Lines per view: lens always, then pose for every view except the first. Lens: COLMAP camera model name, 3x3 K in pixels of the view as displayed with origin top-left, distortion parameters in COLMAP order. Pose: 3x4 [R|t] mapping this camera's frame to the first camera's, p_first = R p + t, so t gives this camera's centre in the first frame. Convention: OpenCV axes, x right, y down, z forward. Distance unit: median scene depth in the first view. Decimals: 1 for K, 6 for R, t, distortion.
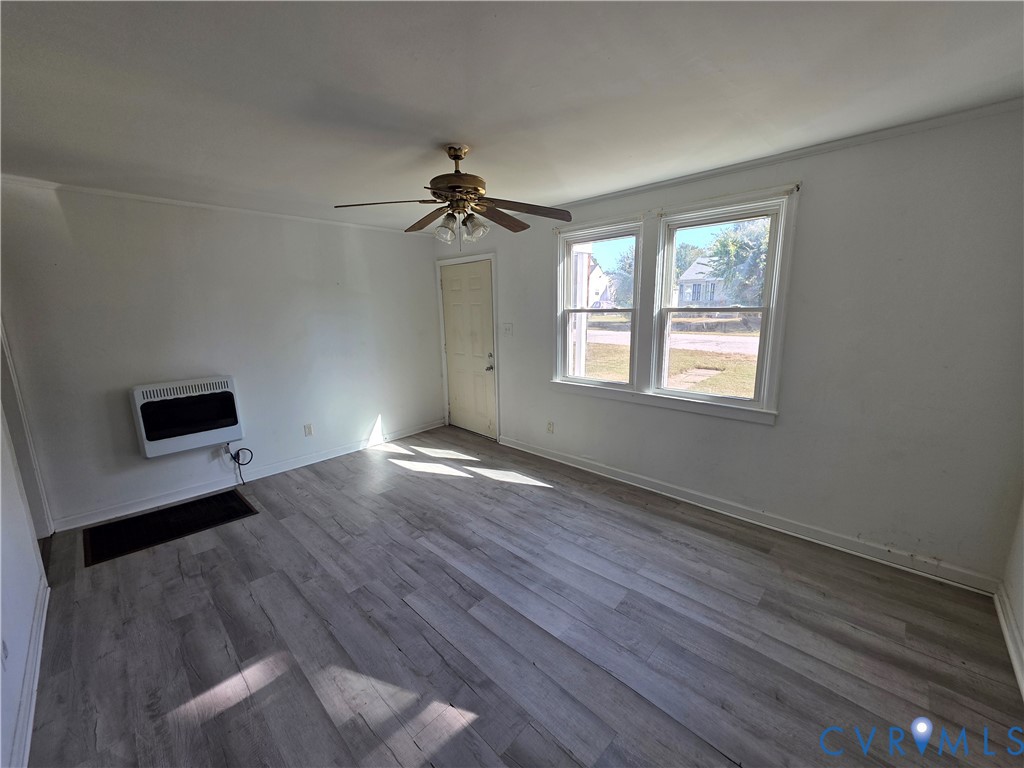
lens RADIAL K [[406.6, 0, 511.7], [0, 406.6, 383.0], [0, 0, 1]] dist [-0.000728, 0.000470]
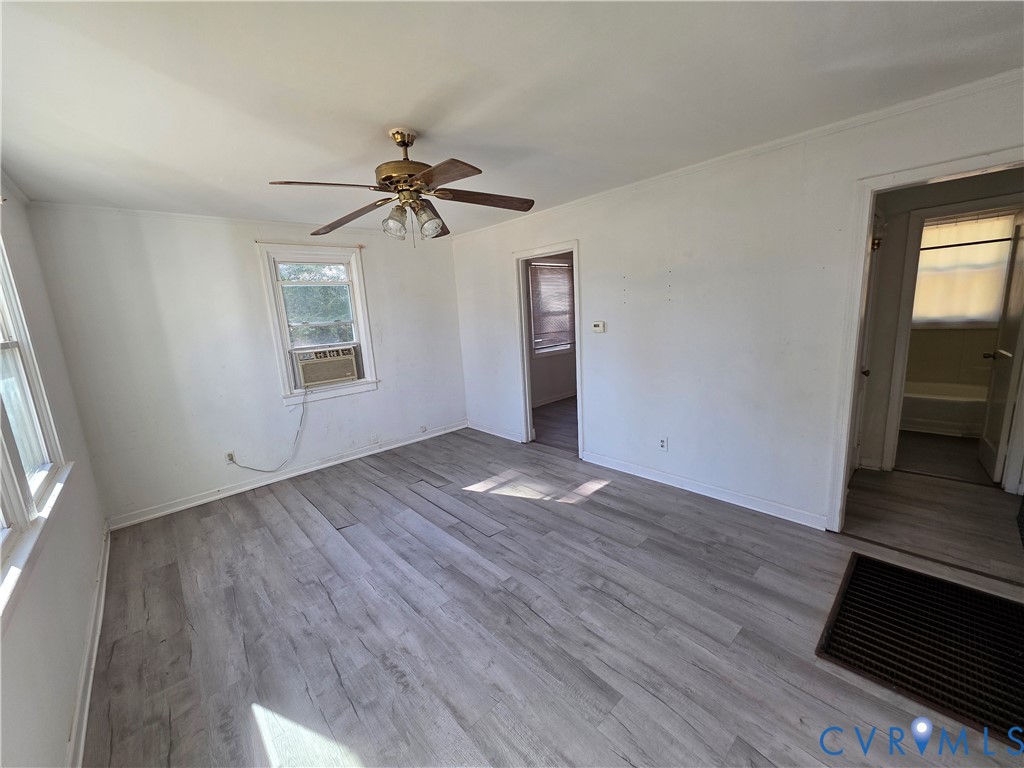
lens RADIAL K [[406.6, 0, 511.7], [0, 406.6, 383.0], [0, 0, 1]] dist [-0.000728, 0.000470]
pose [[-0.995036, 0.064471, 0.075806, -0.326424], [0.087716, 0.927986, 0.362144, -0.297416], [-0.046999, 0.366996, -0.929034, 1.629415]]
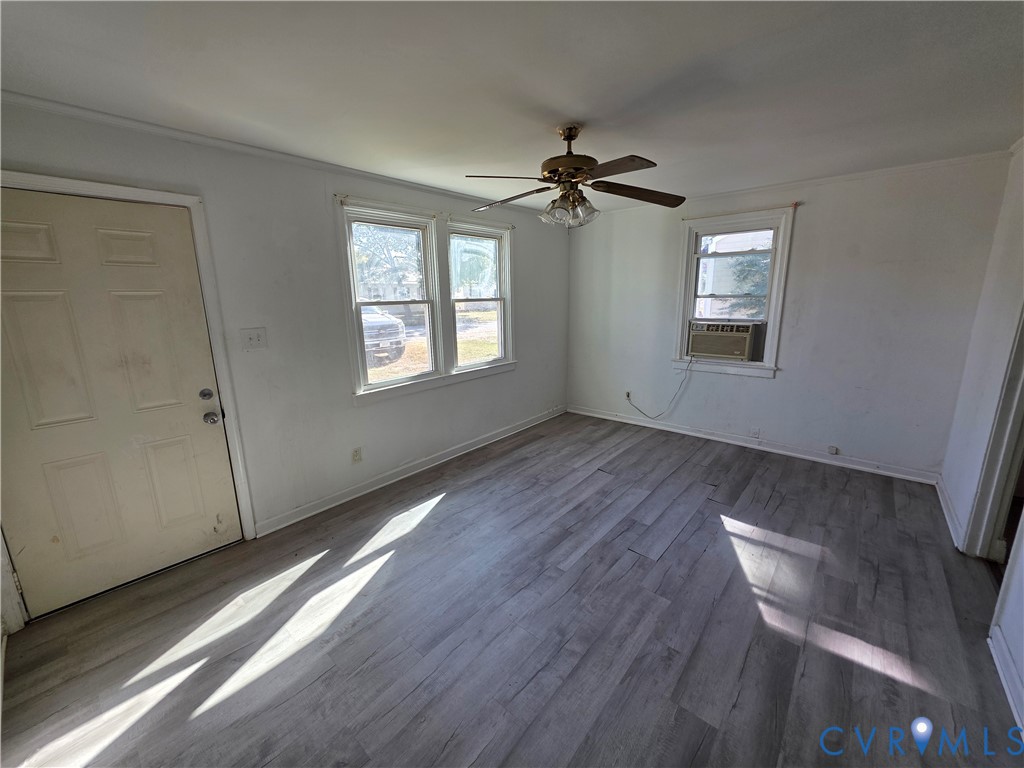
lens RADIAL K [[406.6, 0, 511.7], [0, 406.6, 383.0], [0, 0, 1]] dist [-0.000728, 0.000470]
pose [[-0.055732, -0.193471, 0.979522, -0.966225], [0.208090, 0.957253, 0.200912, -0.173648], [-0.976521, 0.215026, -0.013090, 1.025949]]
